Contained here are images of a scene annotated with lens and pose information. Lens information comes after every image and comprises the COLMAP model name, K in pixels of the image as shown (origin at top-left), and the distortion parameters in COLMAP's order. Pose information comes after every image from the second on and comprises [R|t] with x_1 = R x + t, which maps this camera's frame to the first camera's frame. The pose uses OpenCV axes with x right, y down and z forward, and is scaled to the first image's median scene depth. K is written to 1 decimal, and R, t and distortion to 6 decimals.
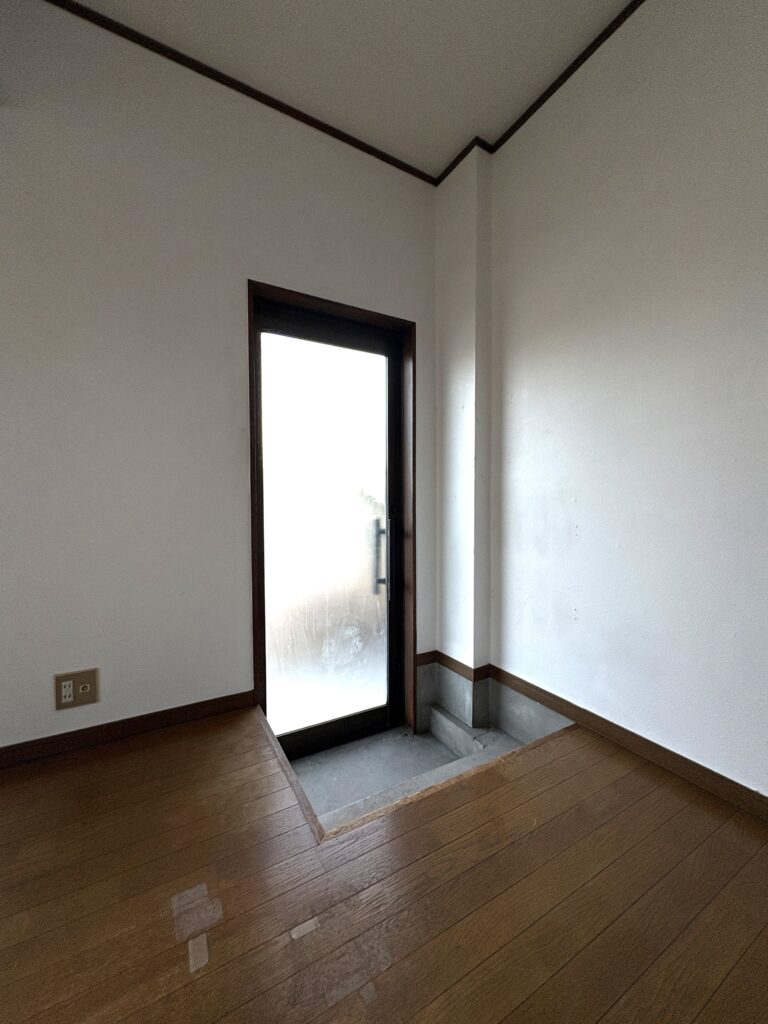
lens RADIAL K [[405.4, 0, 383.2], [0, 405.4, 509.4], [0, 0, 1]] dist [-0.002844, 0.000828]
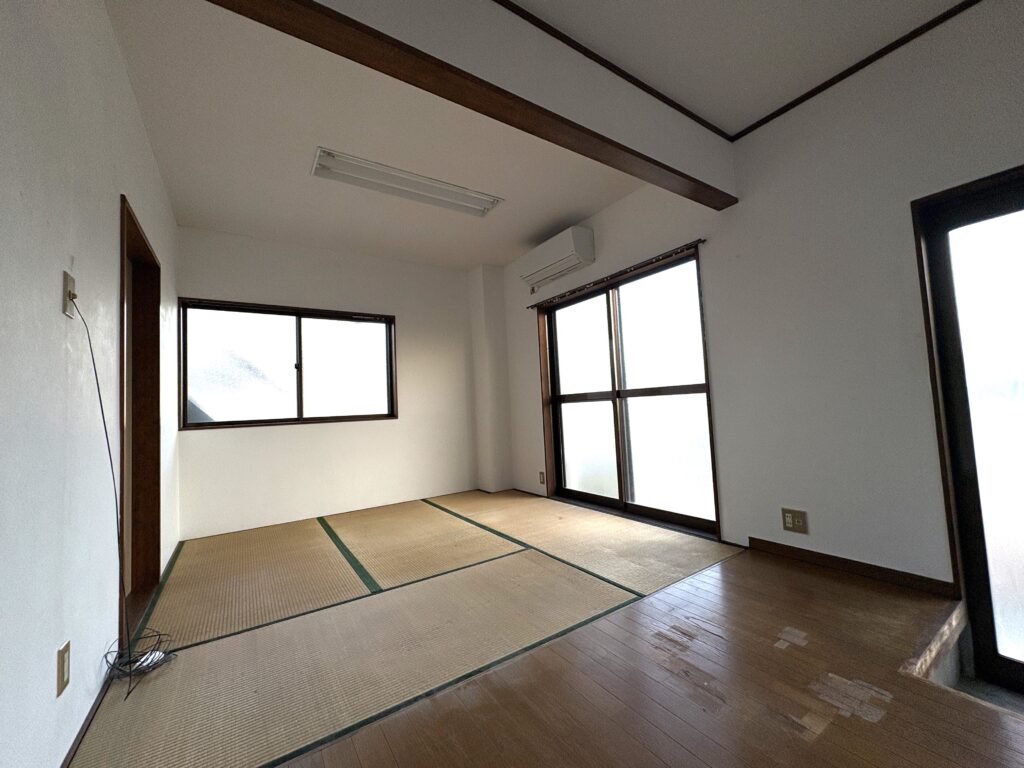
lens RADIAL K [[405.4, 0, 512.3], [0, 405.4, 387.4], [0, 0, 1]] dist [-0.002844, 0.000828]
pose [[0.062409, -0.051702, -0.996711, 0.667215], [0.022192, 0.998482, -0.050404, -0.023651], [0.997804, -0.018973, 0.063462, -0.173591]]
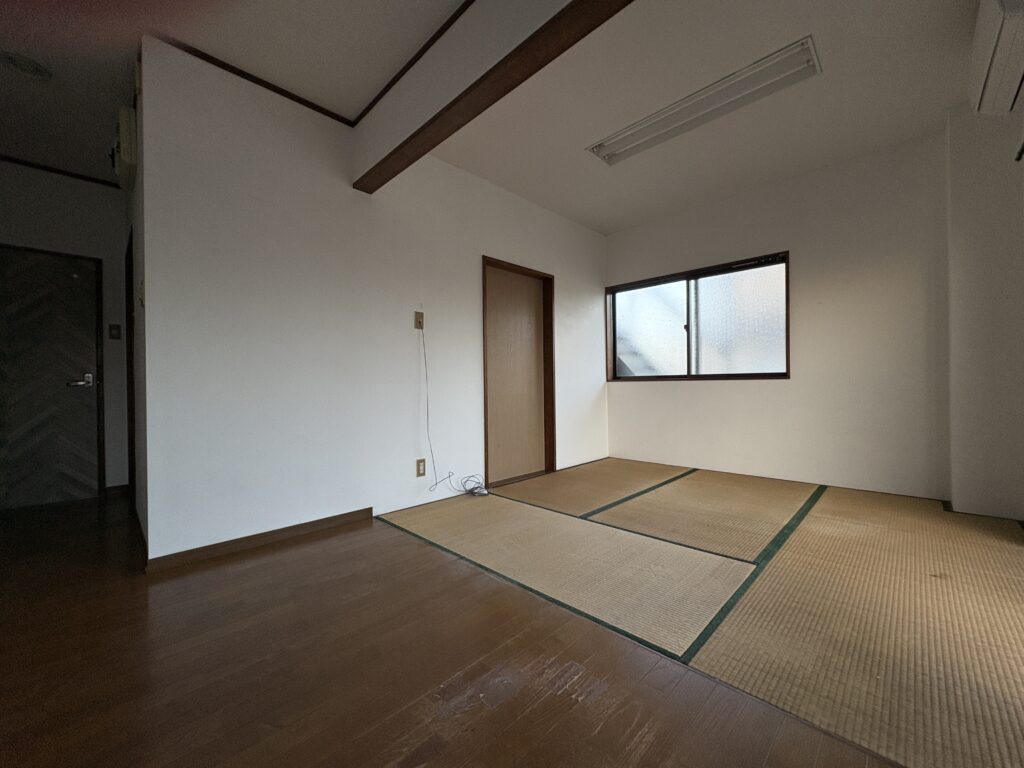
lens RADIAL K [[405.4, 0, 511.4], [0, 405.4, 385.3], [0, 0, 1]] dist [-0.002844, 0.000828]
pose [[-0.965152, 0.012089, -0.261411, -0.000097], [0.005055, 0.999607, 0.027564, -0.002731], [0.261642, 0.025282, -0.964834, 0.869622]]
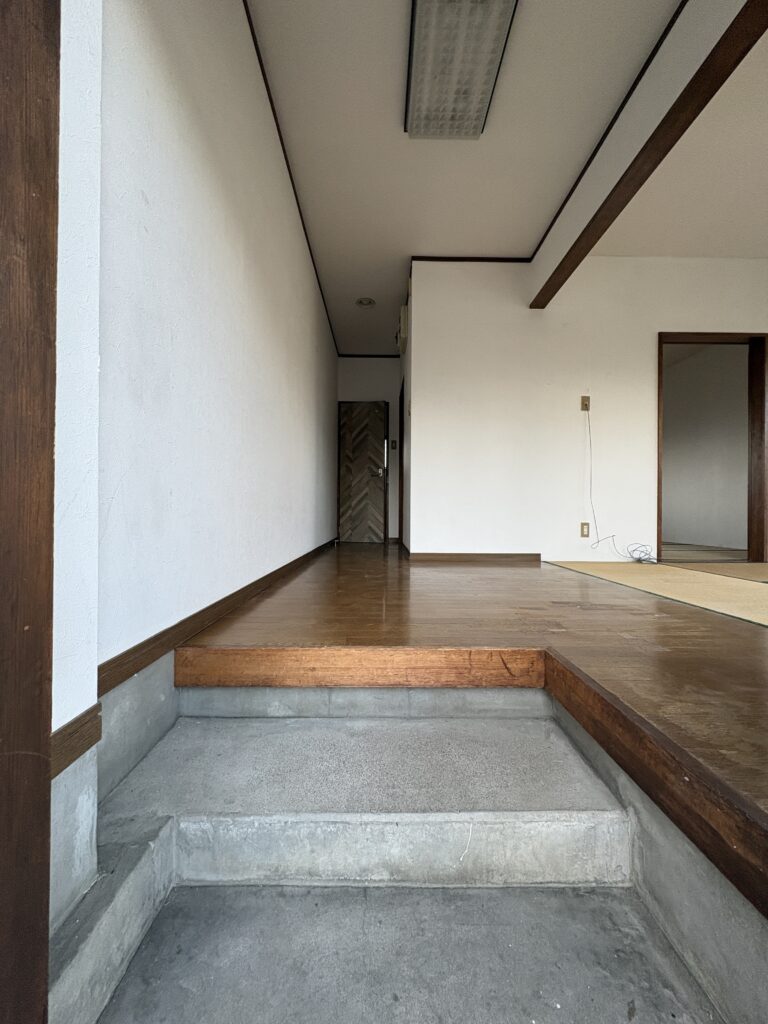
lens RADIAL K [[405.4, 0, 387.8], [0, 405.4, 515.9], [0, 0, 1]] dist [-0.002844, 0.000828]
pose [[-0.876653, -0.002356, 0.481118, -0.183675], [0.006245, 0.999848, 0.016275, 0.285125], [-0.481083, 0.017272, -0.876505, 1.341816]]
